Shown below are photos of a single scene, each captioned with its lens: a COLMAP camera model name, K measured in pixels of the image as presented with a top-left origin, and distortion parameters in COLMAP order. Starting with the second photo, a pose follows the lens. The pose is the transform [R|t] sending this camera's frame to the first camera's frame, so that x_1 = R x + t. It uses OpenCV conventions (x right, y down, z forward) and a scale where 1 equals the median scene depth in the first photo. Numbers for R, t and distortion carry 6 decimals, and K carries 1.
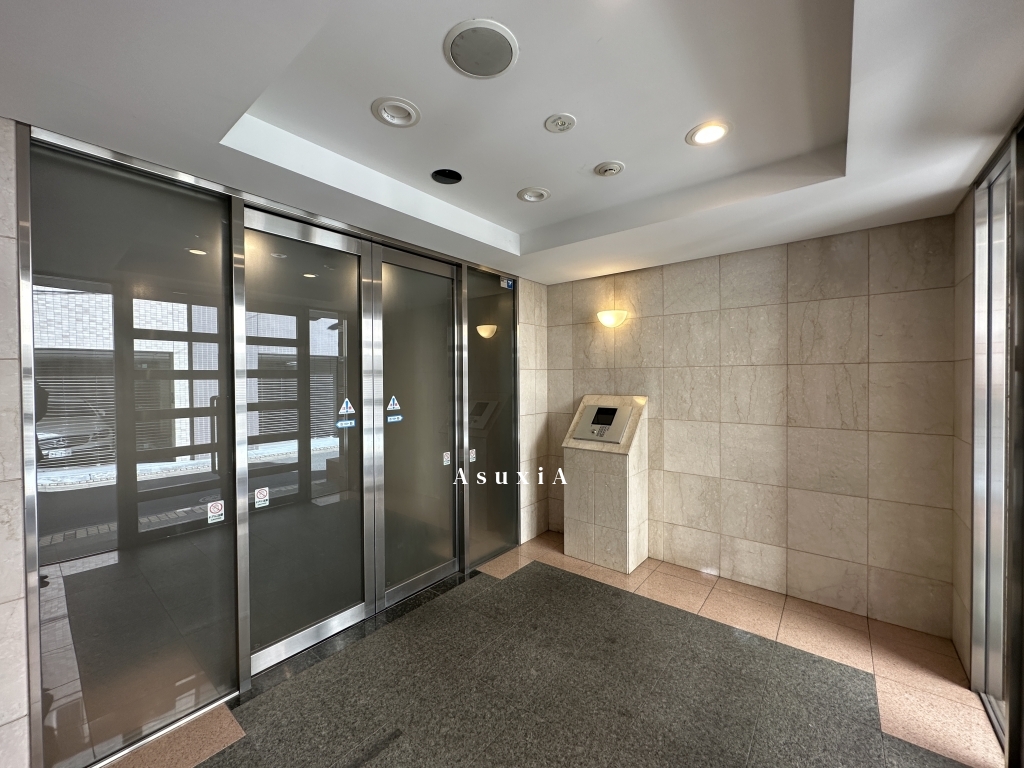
lens RADIAL K [[409.0, 0, 512.1], [0, 409.0, 383.5], [0, 0, 1]] dist [-0.003512, 0.000520]
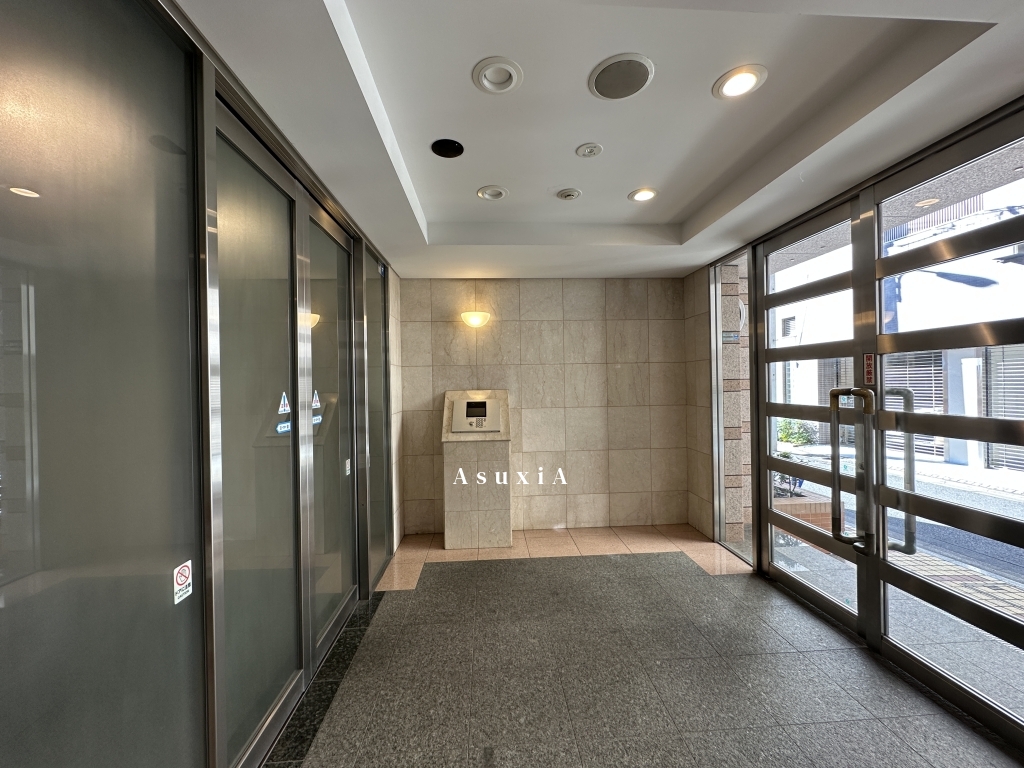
lens RADIAL K [[409.0, 0, 513.3], [0, 409.0, 383.0], [0, 0, 1]] dist [-0.003512, 0.000520]
pose [[0.738004, -0.007413, 0.674756, -0.487412], [0.022966, 0.999636, -0.014137, 0.032728], [-0.674405, 0.025930, 0.737906, 0.159213]]
